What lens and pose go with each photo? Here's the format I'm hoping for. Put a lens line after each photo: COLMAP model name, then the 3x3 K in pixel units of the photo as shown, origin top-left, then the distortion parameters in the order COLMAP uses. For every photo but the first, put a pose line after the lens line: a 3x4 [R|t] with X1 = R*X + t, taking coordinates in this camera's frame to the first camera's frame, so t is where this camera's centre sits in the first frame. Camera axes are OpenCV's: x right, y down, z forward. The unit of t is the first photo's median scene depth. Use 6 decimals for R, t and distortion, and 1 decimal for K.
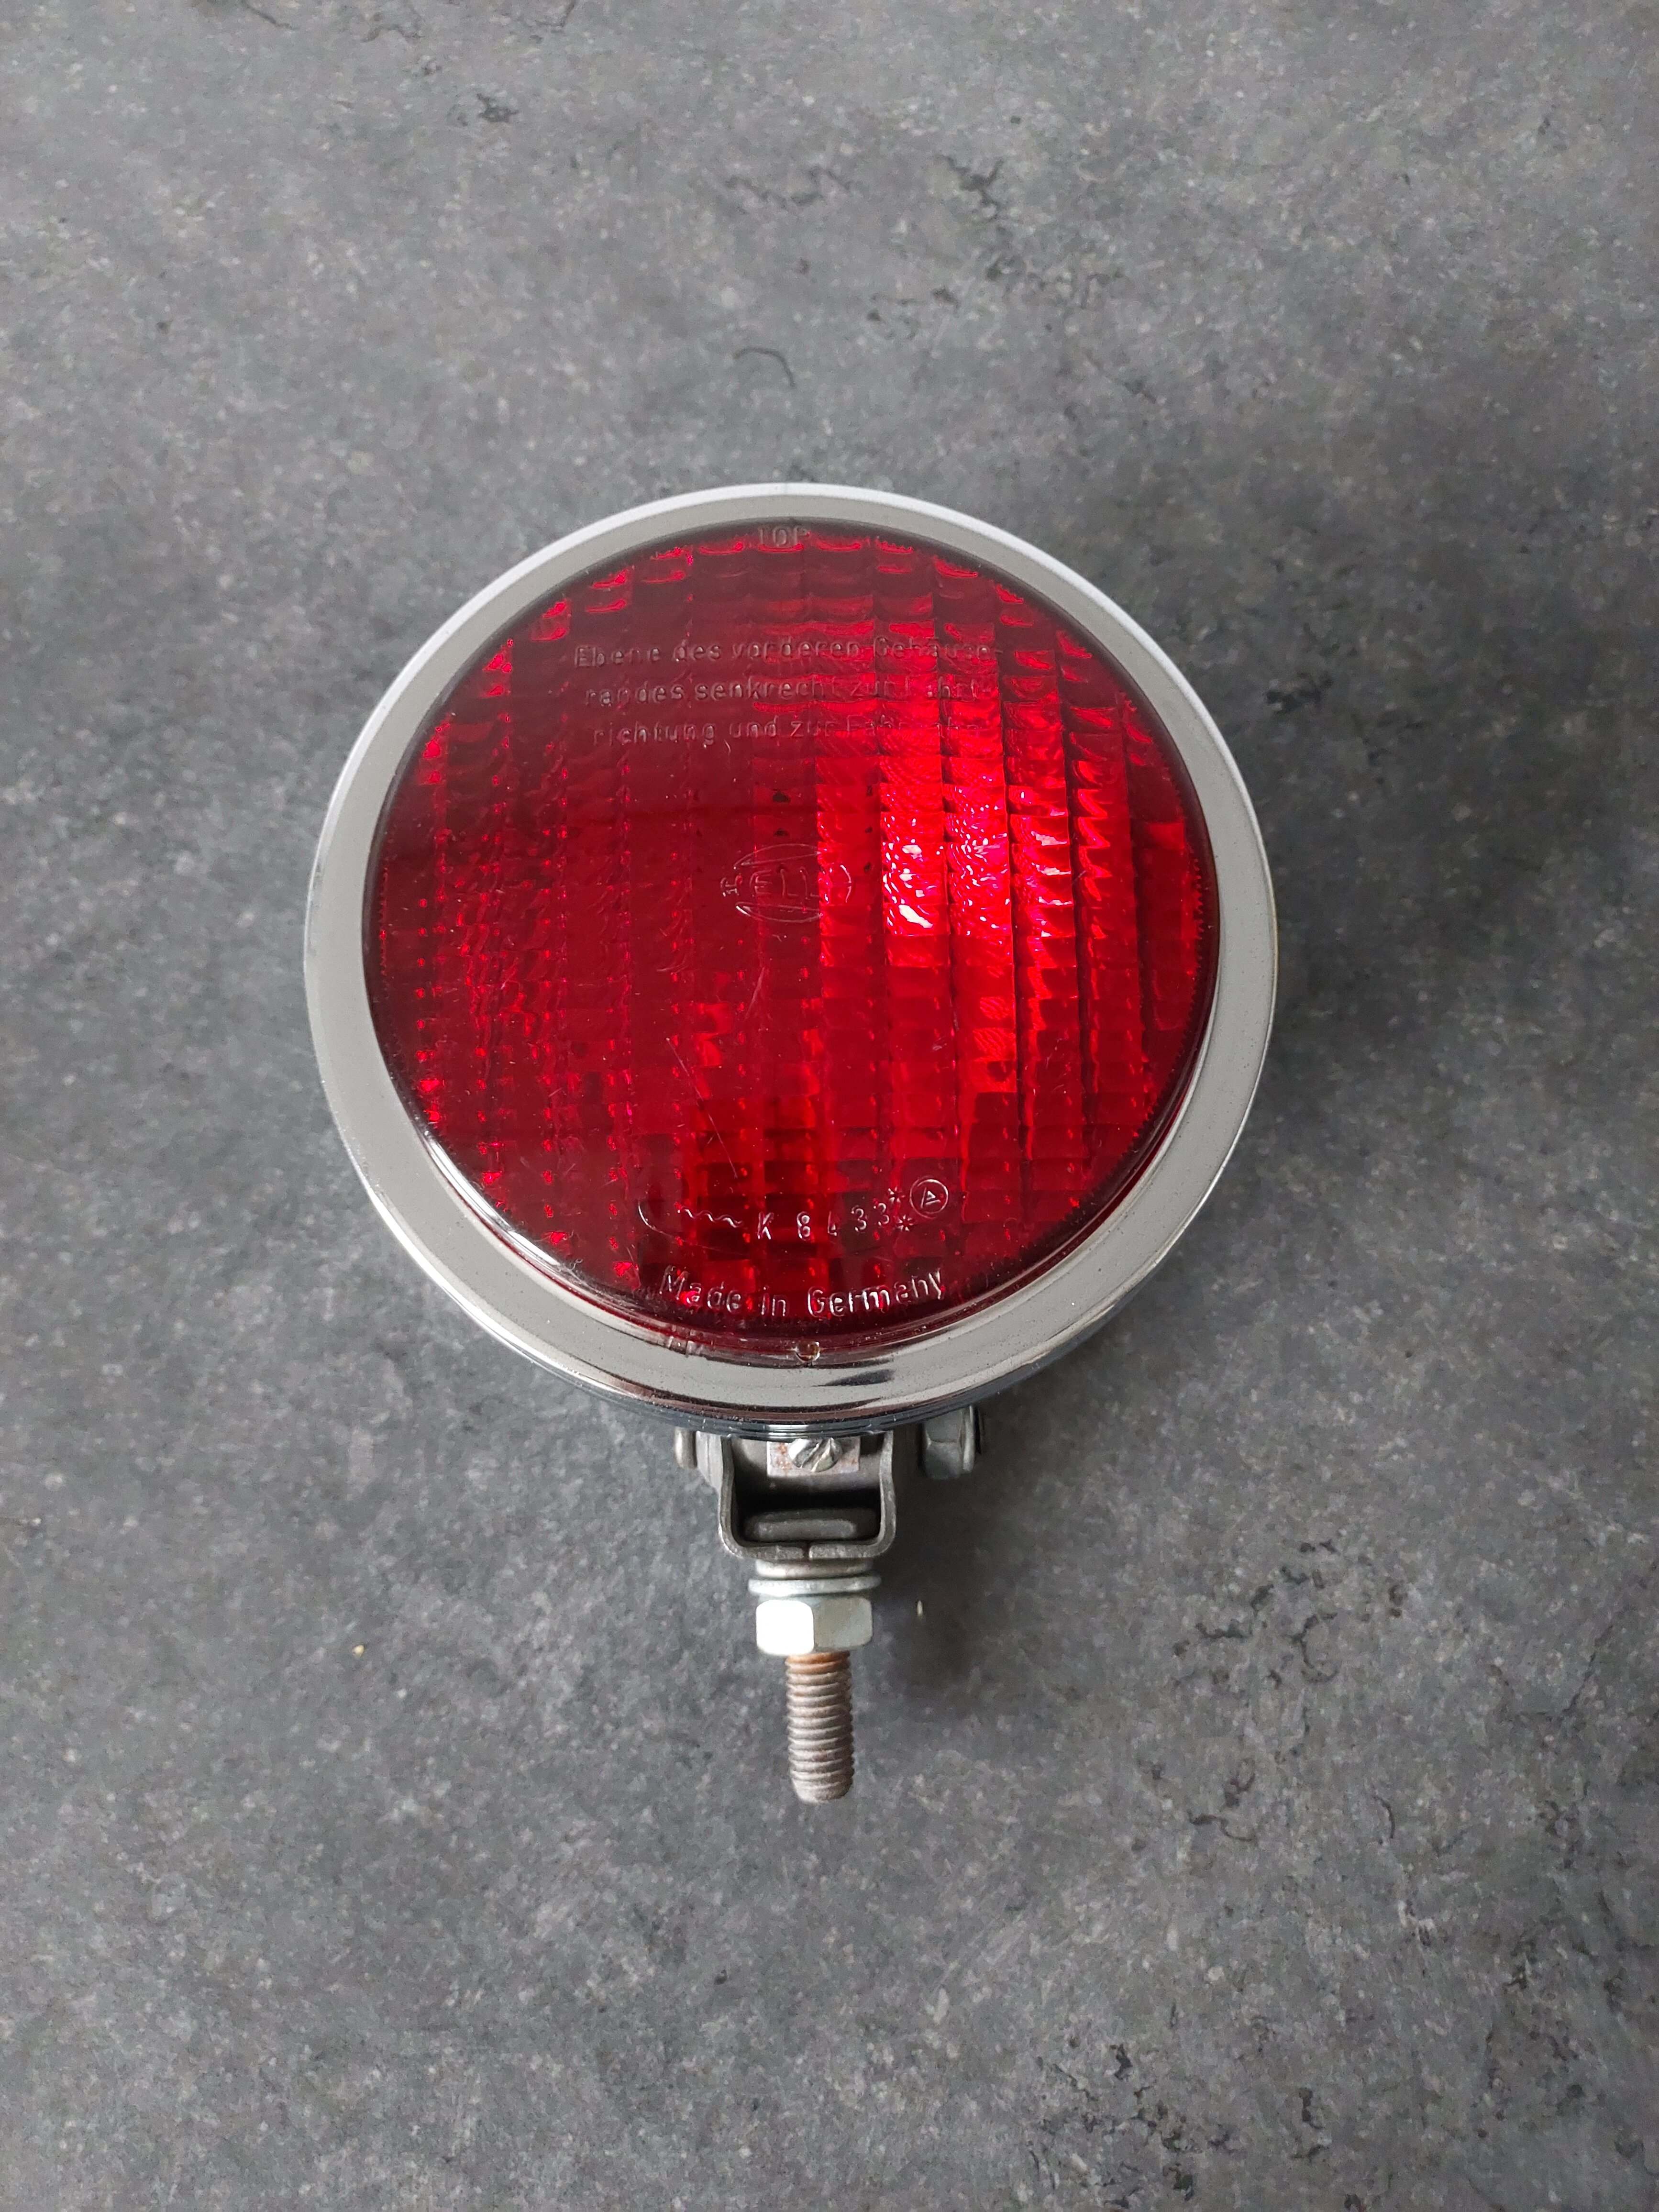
lens RADIAL K [[1808.2, 0, 856.1], [0, 1808.2, 1113.2], [0, 0, 1]] dist [0.000210, 0.013016]
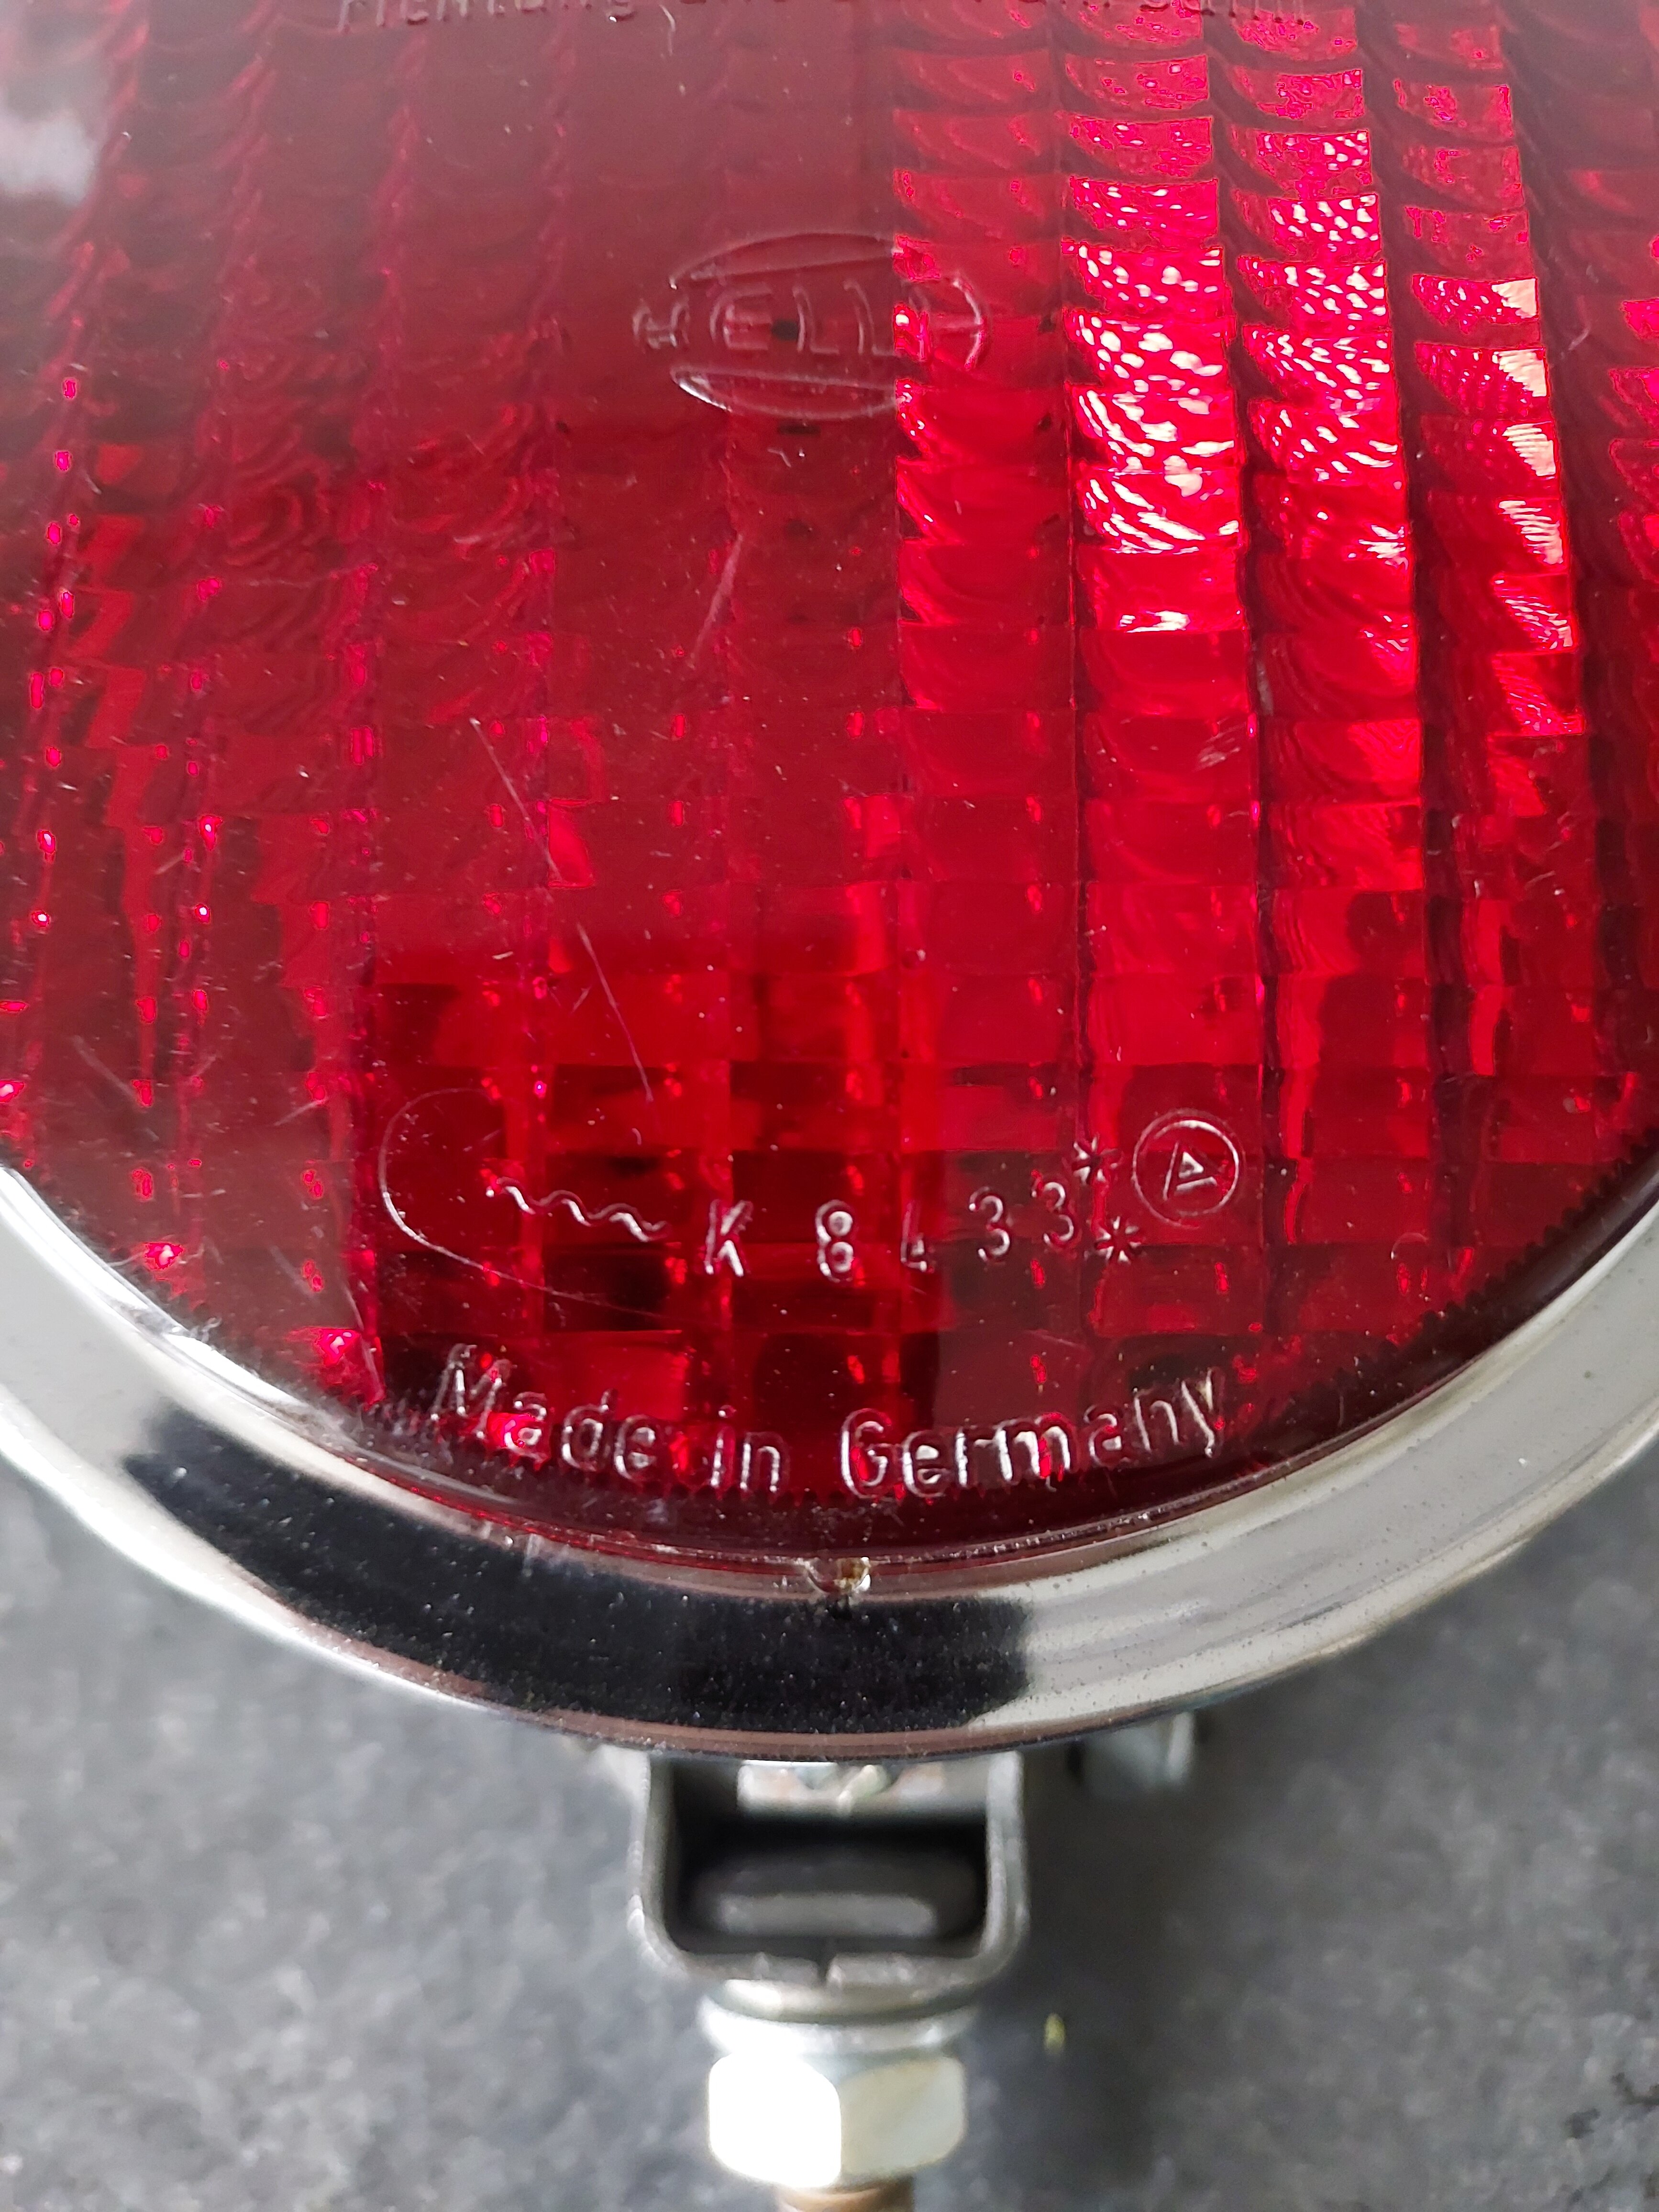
lens RADIAL K [[1940.5, 0, 837.2], [0, 1940.5, 1109.3], [0, 0, 1]] dist [-0.050803, 0.018191]
pose [[0.999368, 0.021209, -0.028544, -0.013932], [-0.021665, 0.999642, -0.015732, 0.032542], [0.028200, 0.016341, 0.999469, 0.475848]]
